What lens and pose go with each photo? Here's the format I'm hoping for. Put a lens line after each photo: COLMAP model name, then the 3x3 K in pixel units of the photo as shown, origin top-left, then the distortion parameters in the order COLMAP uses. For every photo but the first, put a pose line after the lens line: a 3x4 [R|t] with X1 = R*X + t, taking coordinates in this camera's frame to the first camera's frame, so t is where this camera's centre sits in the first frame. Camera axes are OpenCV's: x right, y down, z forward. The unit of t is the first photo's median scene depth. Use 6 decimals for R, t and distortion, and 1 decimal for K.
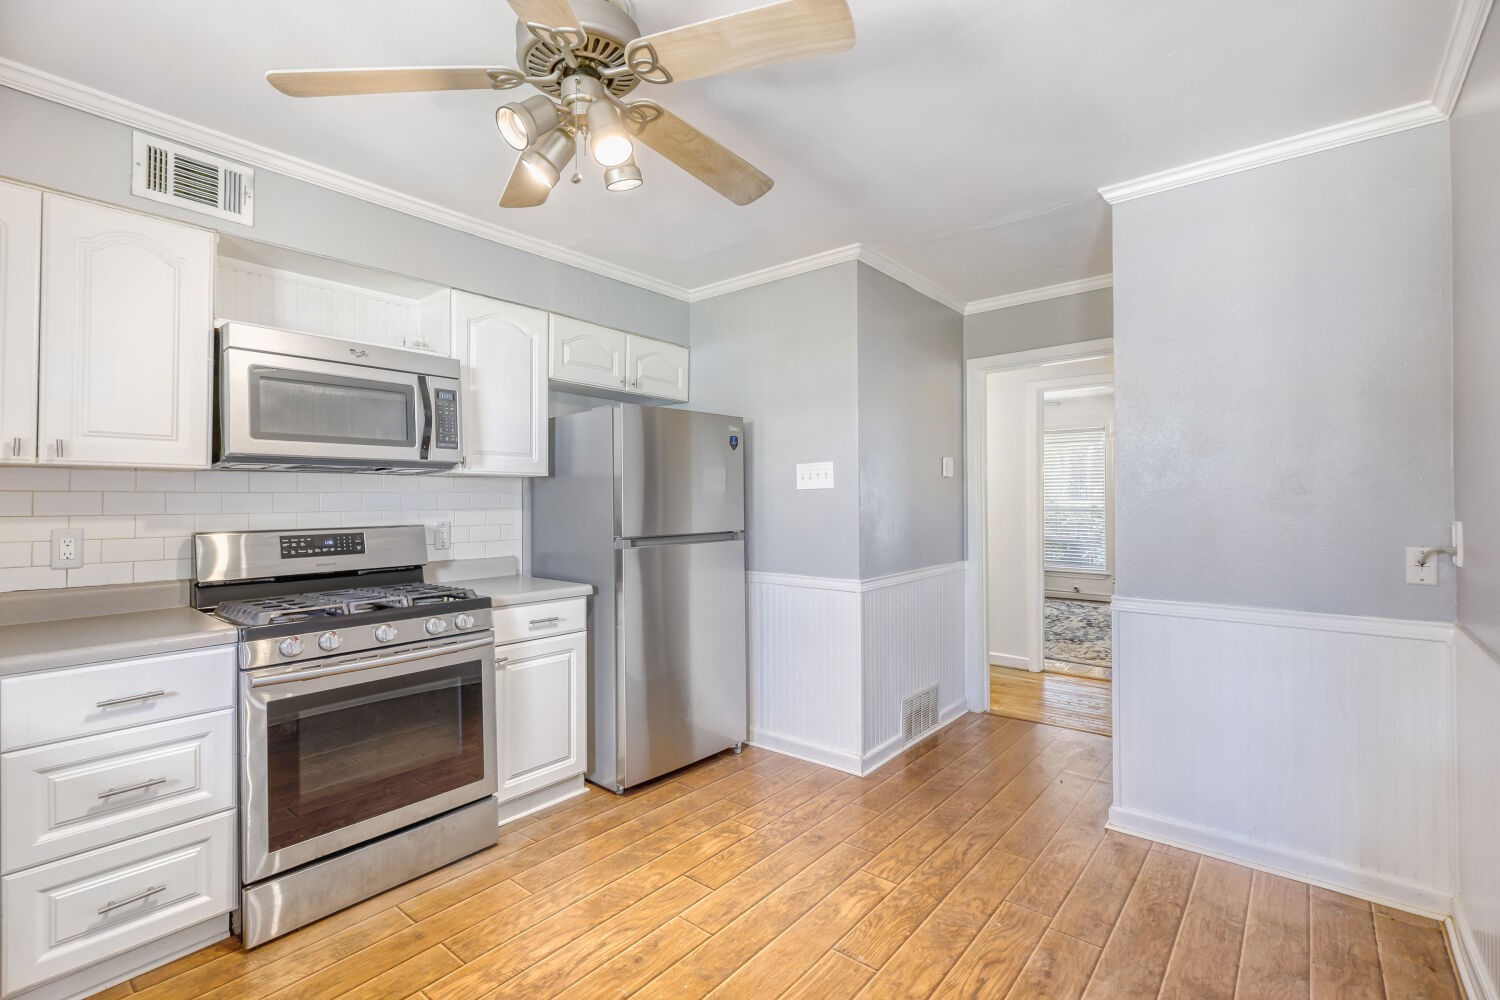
lens RADIAL K [[701.7, 0, 750.0], [0, 701.7, 500.0], [0, 0, 1]] dist [0.000568, 0.000207]
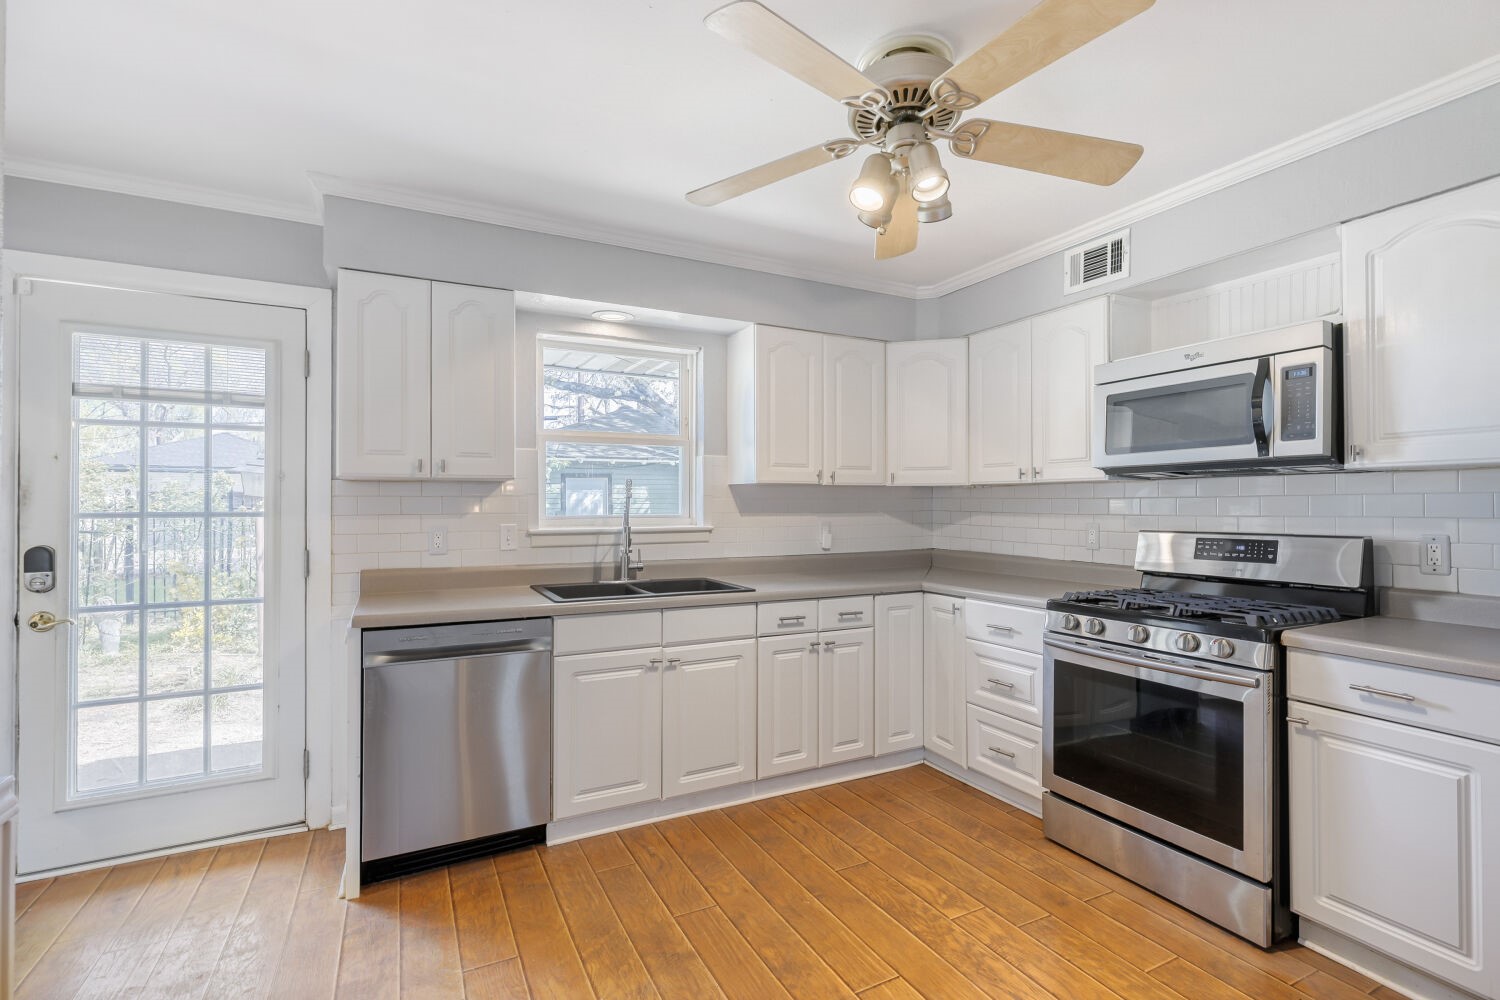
lens RADIAL K [[674.9, 0, 754.3], [0, 674.9, 508.0], [0, 0, 1]] dist [-0.000377, 0.000105]
pose [[-0.404068, 0.009430, -0.914680, 0.550290], [0.005849, 0.999953, 0.007725, -0.006150], [0.914710, -0.002229, -0.404104, 0.796638]]
